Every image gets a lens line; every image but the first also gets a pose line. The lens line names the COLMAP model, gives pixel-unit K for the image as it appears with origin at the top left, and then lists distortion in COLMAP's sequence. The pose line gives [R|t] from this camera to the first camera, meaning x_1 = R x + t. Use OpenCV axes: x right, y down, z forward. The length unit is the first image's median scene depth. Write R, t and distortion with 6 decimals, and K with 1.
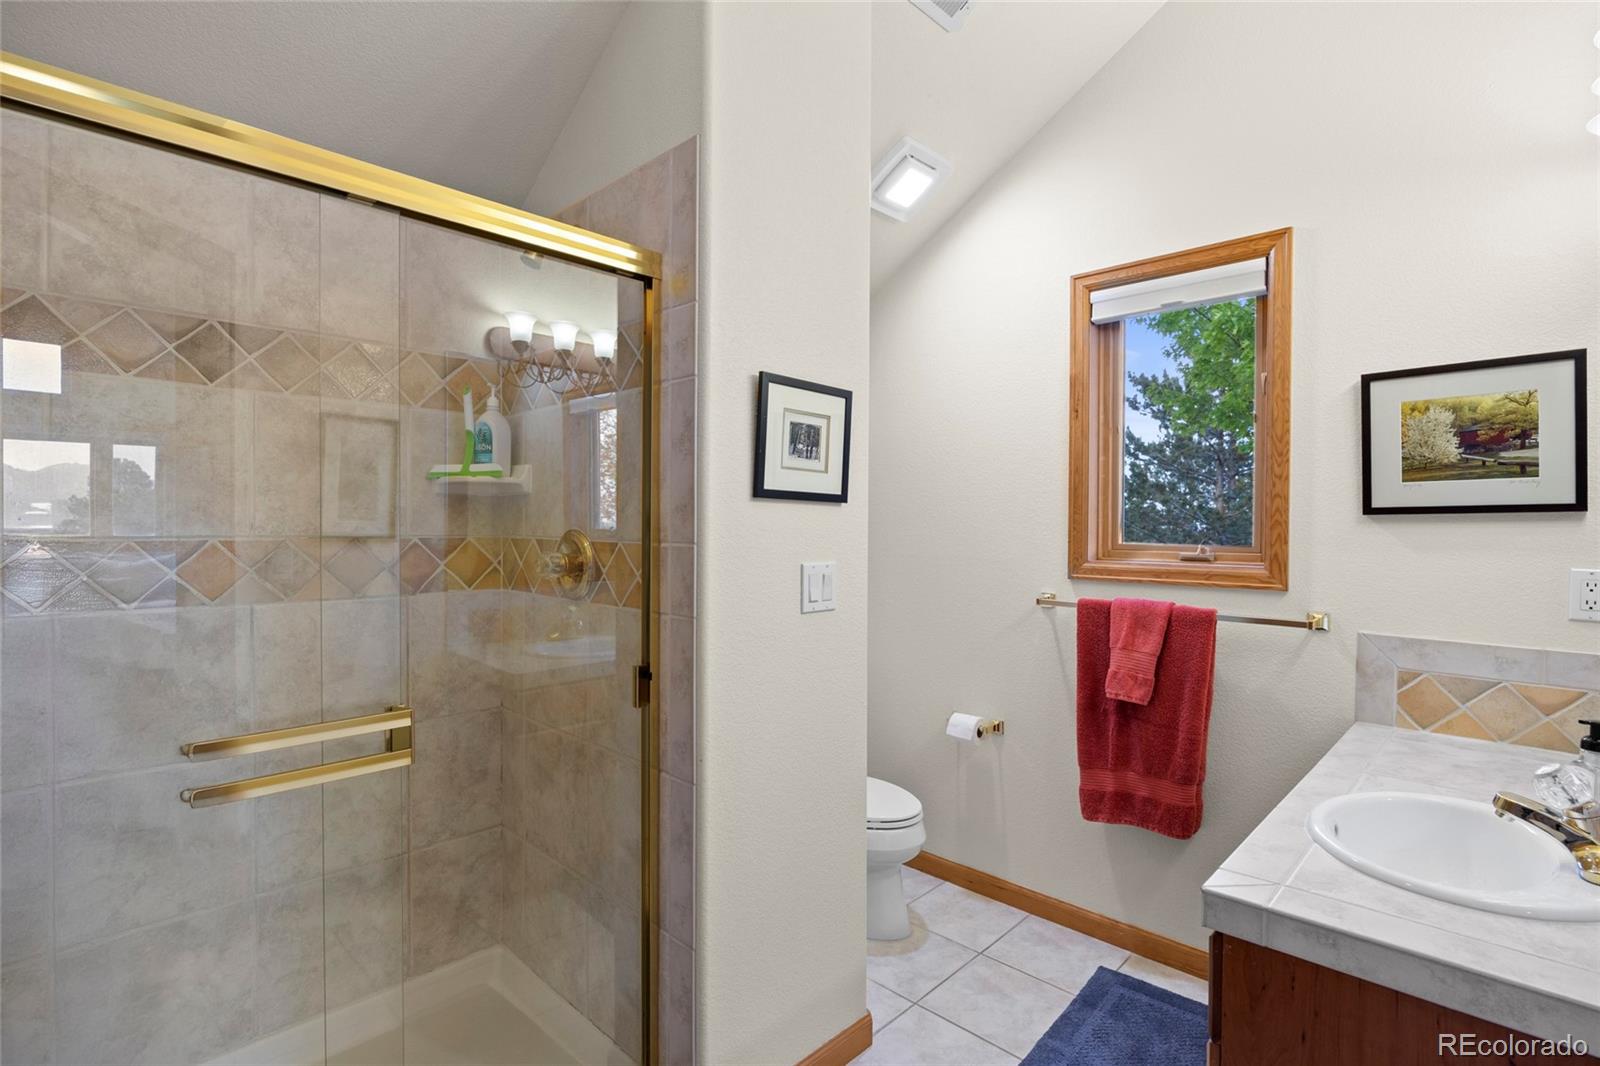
lens RADIAL K [[779.4, 0, 792.8], [0, 779.4, 527.8], [0, 0, 1]] dist [-0.001142, 0.000016]
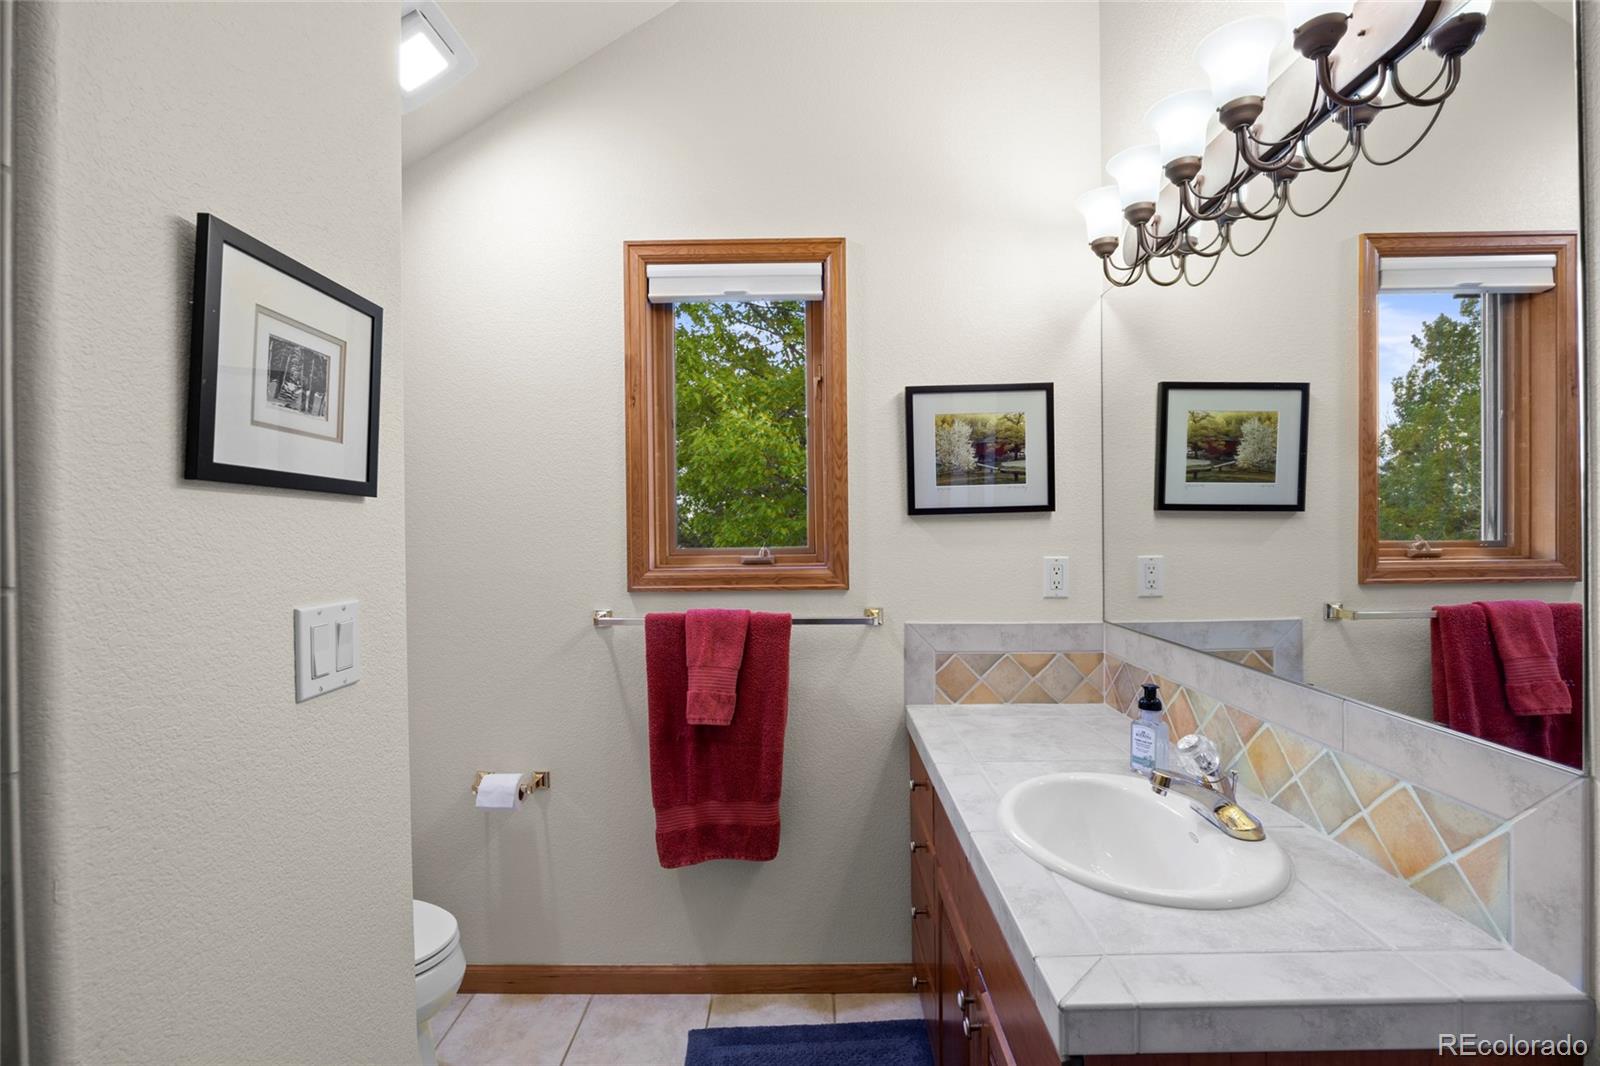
lens RADIAL K [[721.5, 0, 813.5], [0, 721.5, 530.8], [0, 0, 1]] dist [-0.014548, 0.001428]
pose [[0.719908, -0.017436, 0.693851, -0.060849], [0.019733, 0.999794, 0.004650, -0.002021], [-0.693789, 0.010345, 0.720104, 0.339214]]
